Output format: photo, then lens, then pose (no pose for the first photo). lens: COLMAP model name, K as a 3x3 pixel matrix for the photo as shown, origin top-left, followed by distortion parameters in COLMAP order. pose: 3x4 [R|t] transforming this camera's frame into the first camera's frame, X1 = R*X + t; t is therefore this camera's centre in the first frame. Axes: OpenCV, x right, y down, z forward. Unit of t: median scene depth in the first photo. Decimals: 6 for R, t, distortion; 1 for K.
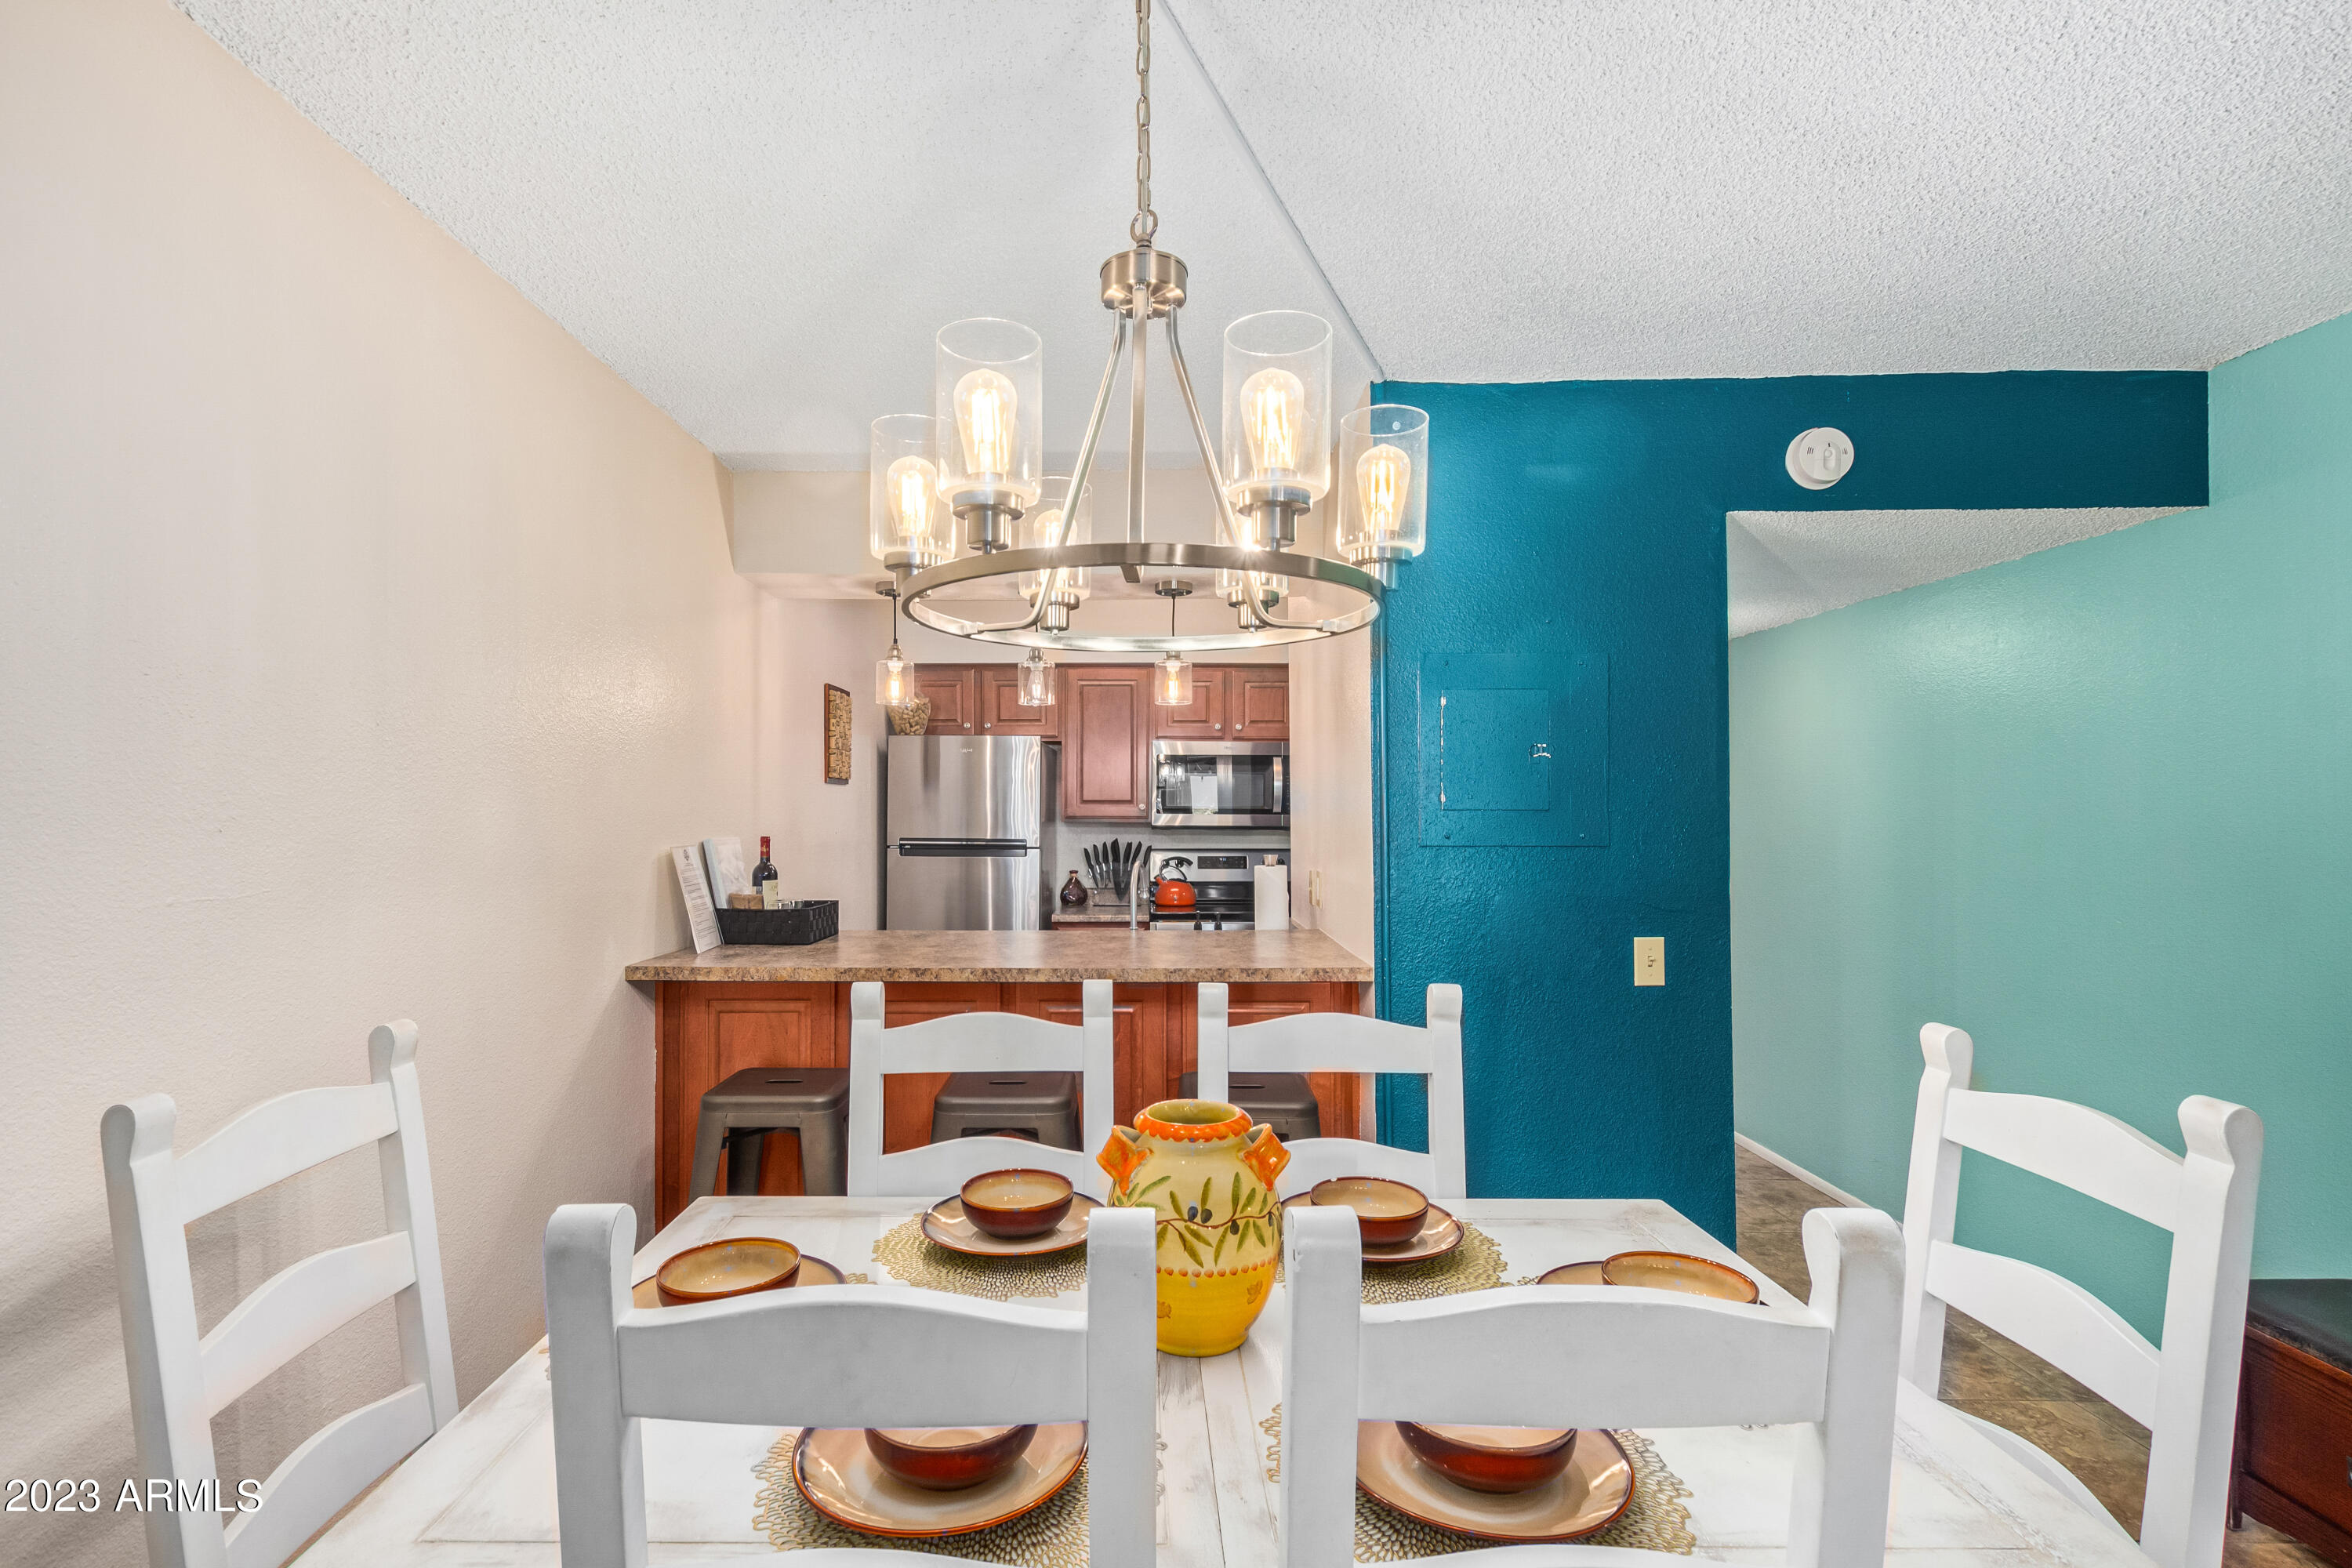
lens RADIAL K [[1110.1, 0, 1146.1], [0, 1110.1, 809.3], [0, 0, 1]] dist [0.001994, 0.000143]
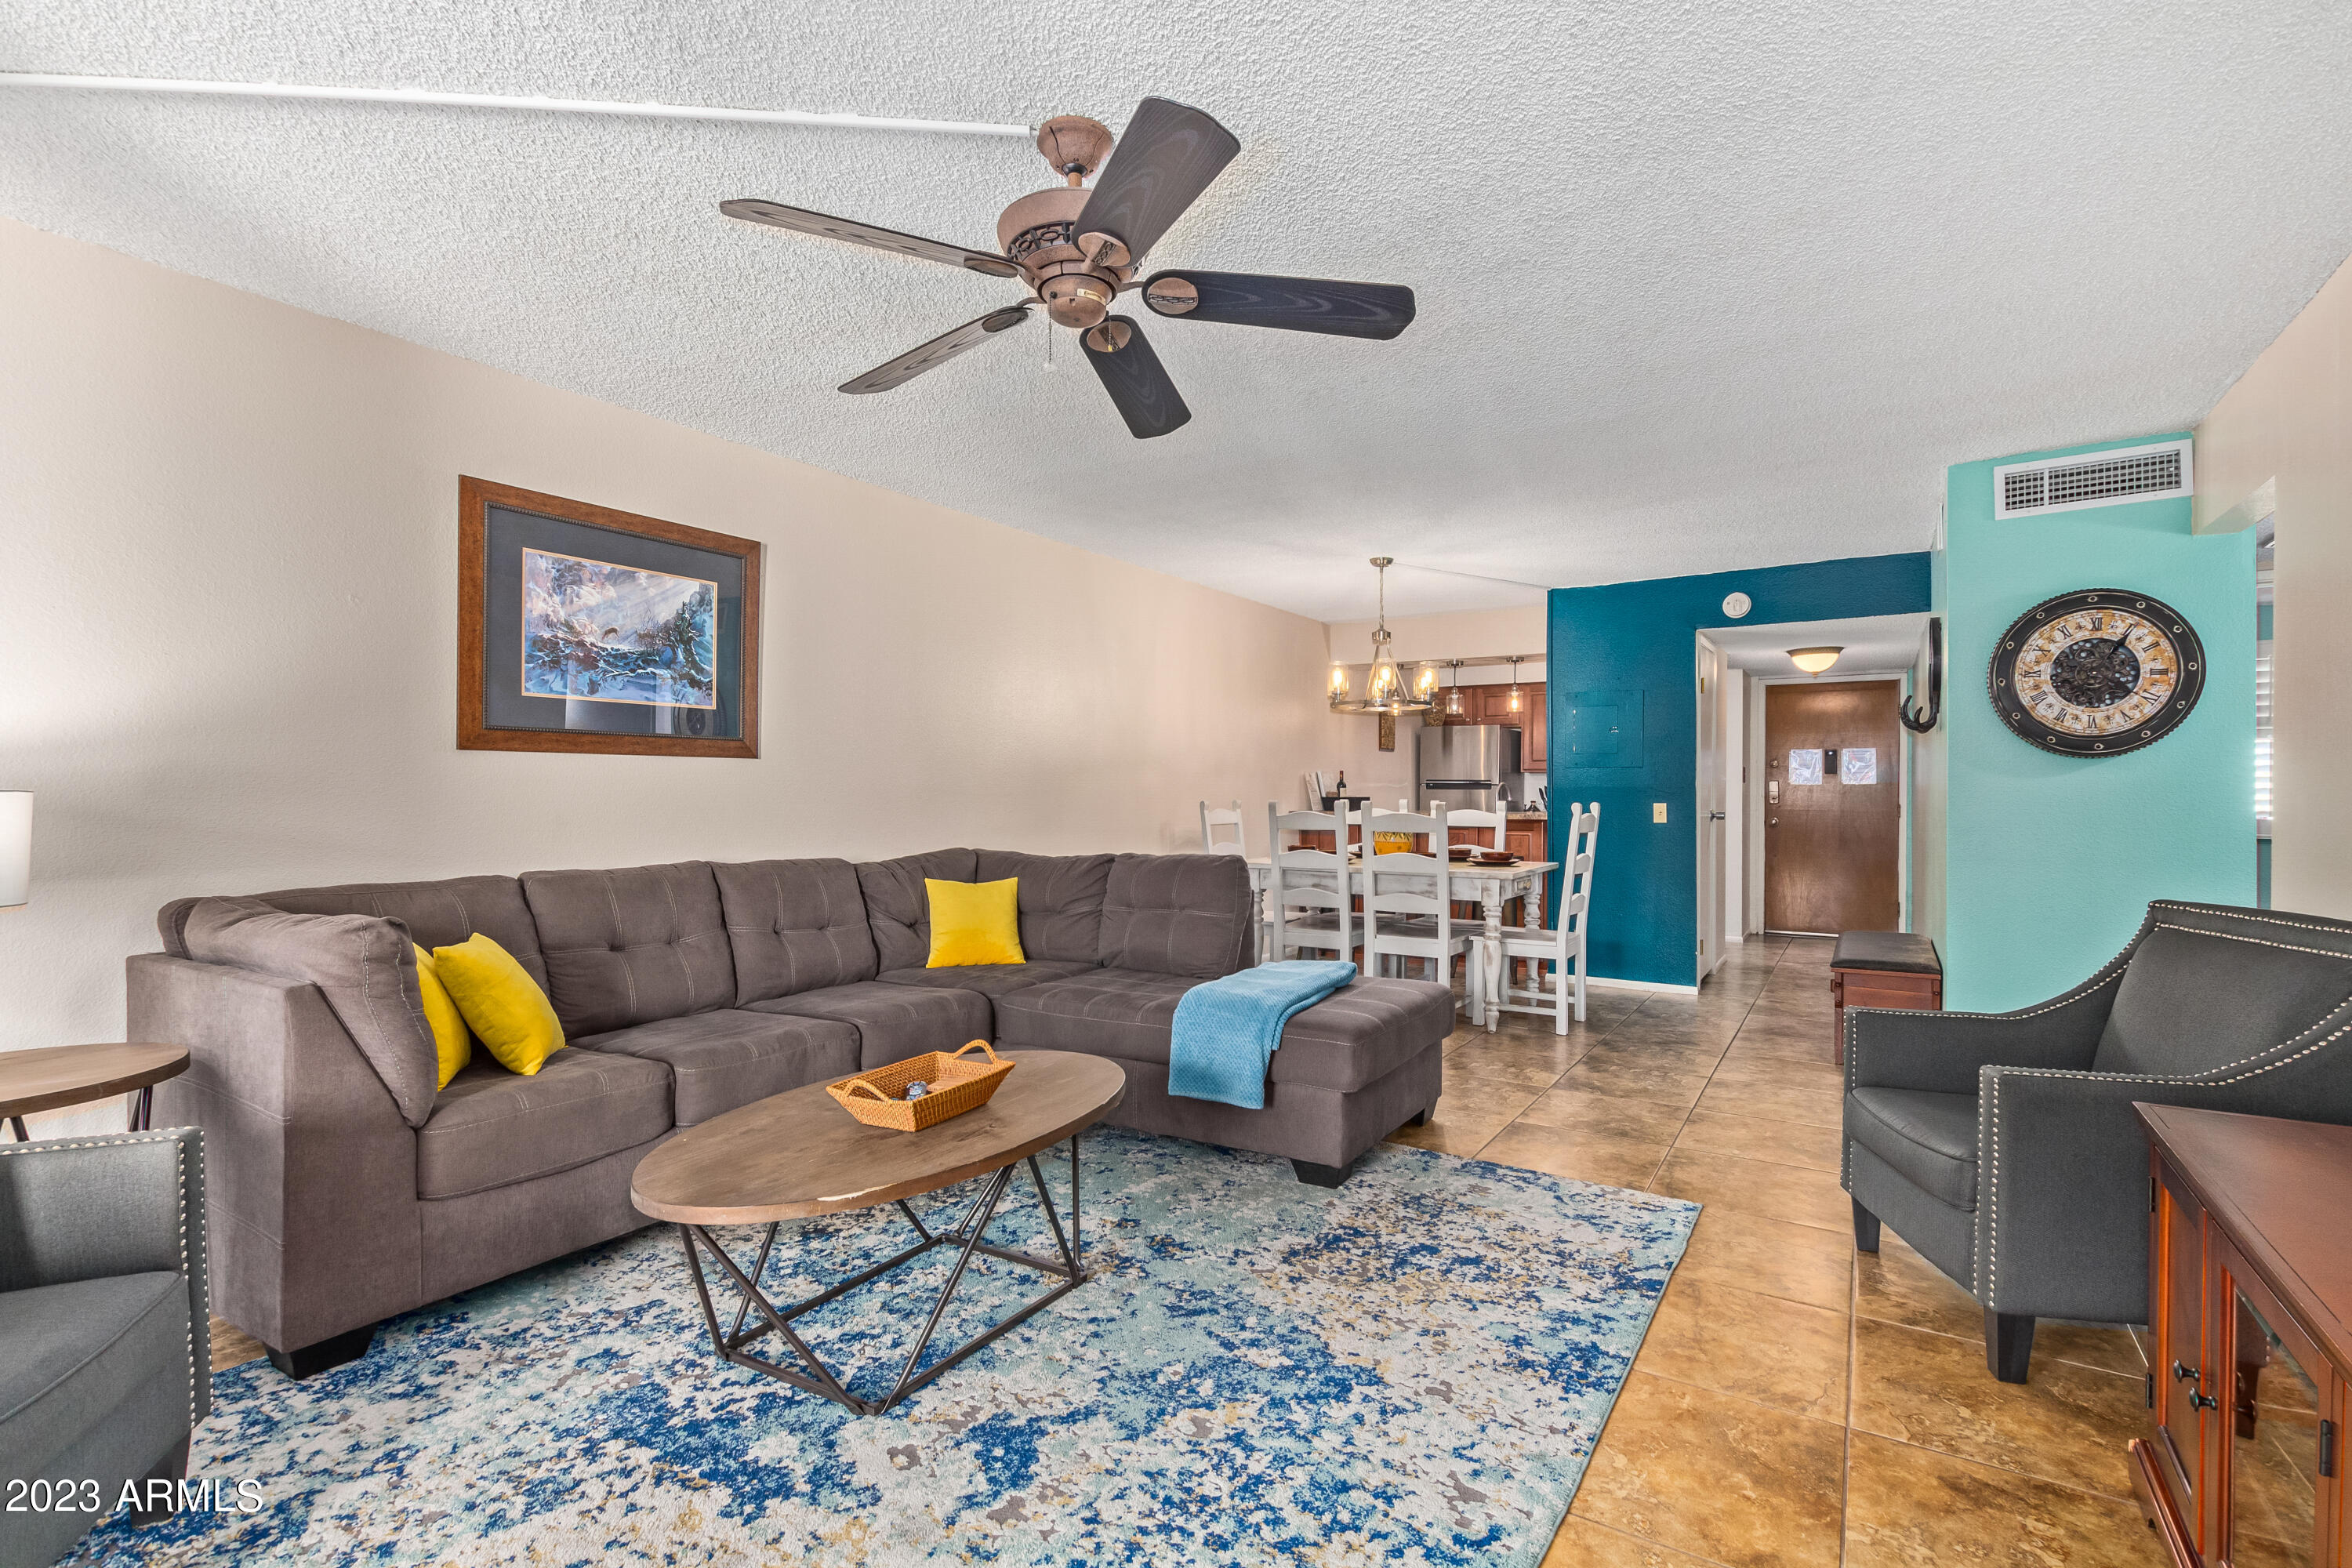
lens RADIAL K [[1066.5, 0, 1196.0], [0, 1066.5, 796.0], [0, 0, 1]] dist [0.005517, 0.000030]
pose [[0.851186, 0.005275, -0.524838, 0.649557], [-0.001139, 0.999966, 0.008203, 0.062672], [0.524863, -0.006384, 0.851163, -1.244996]]
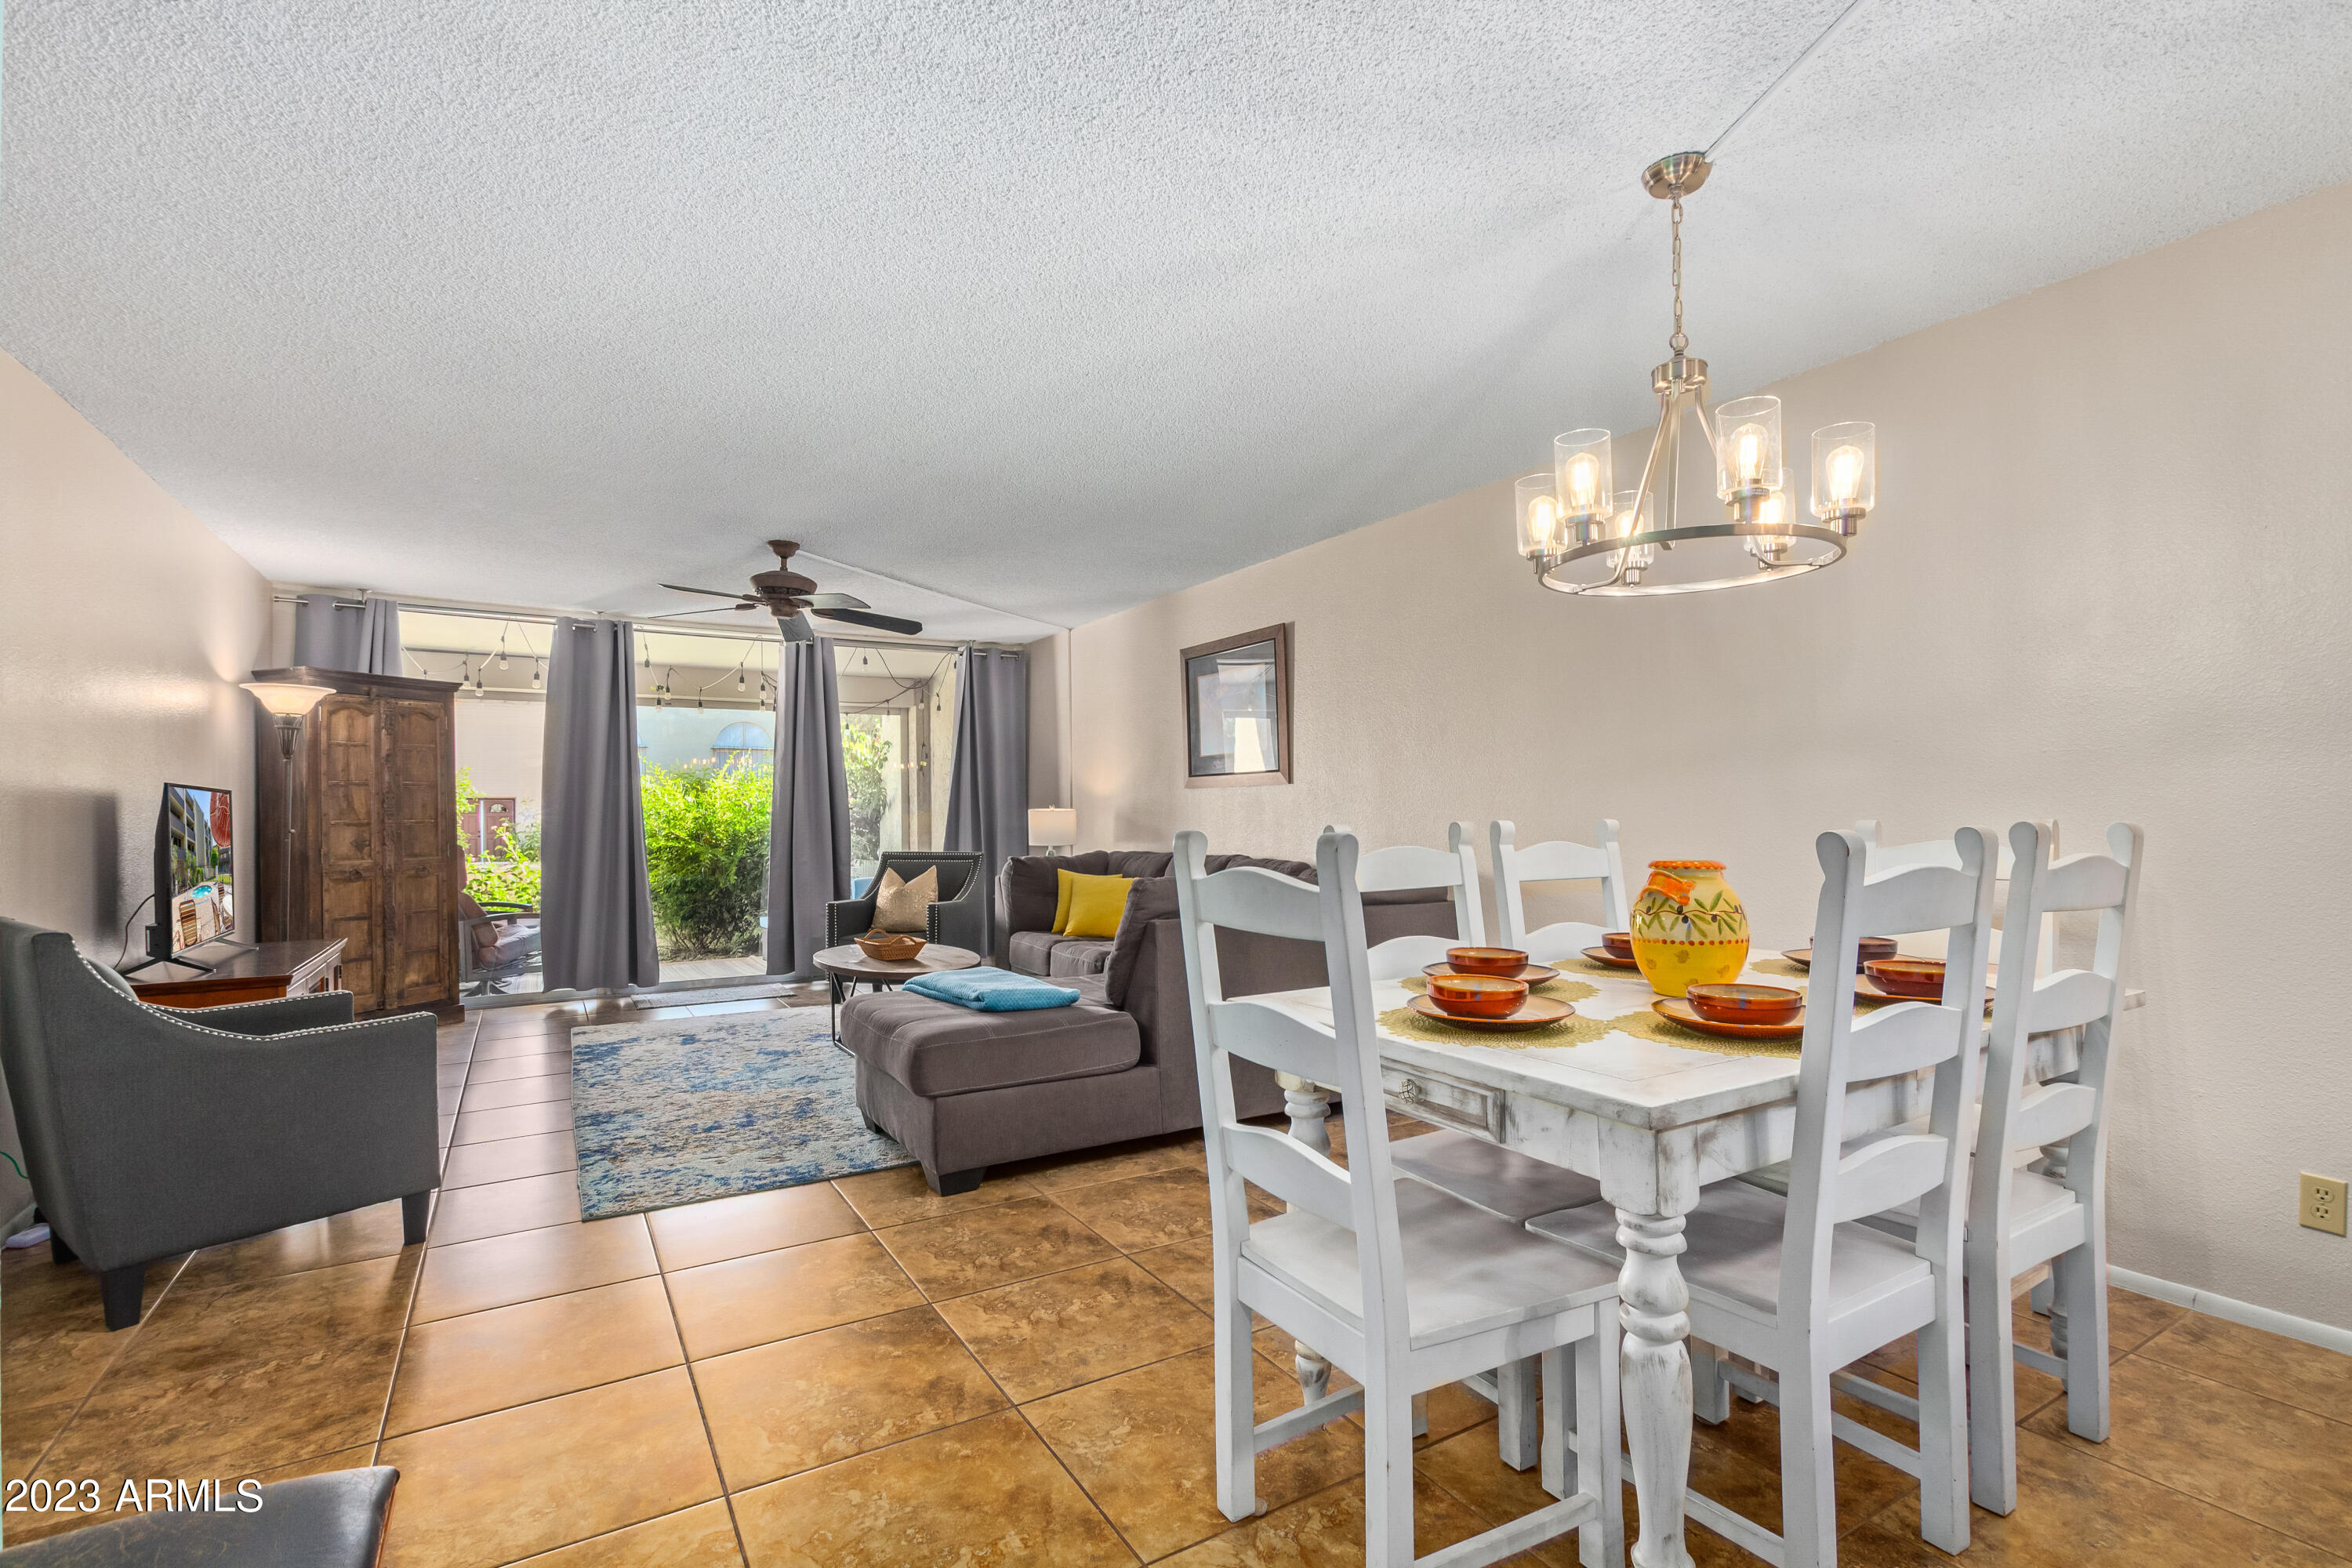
lens RADIAL K [[1084.3, 0, 1193.1], [0, 1084.3, 806.2], [0, 0, 1]] dist [0.012195, -0.004645]
pose [[-0.846528, 0.005253, -0.532318, 0.597273], [0.008559, 0.999956, -0.003742, 0.068859], [0.532275, -0.007724, -0.846536, 0.720372]]
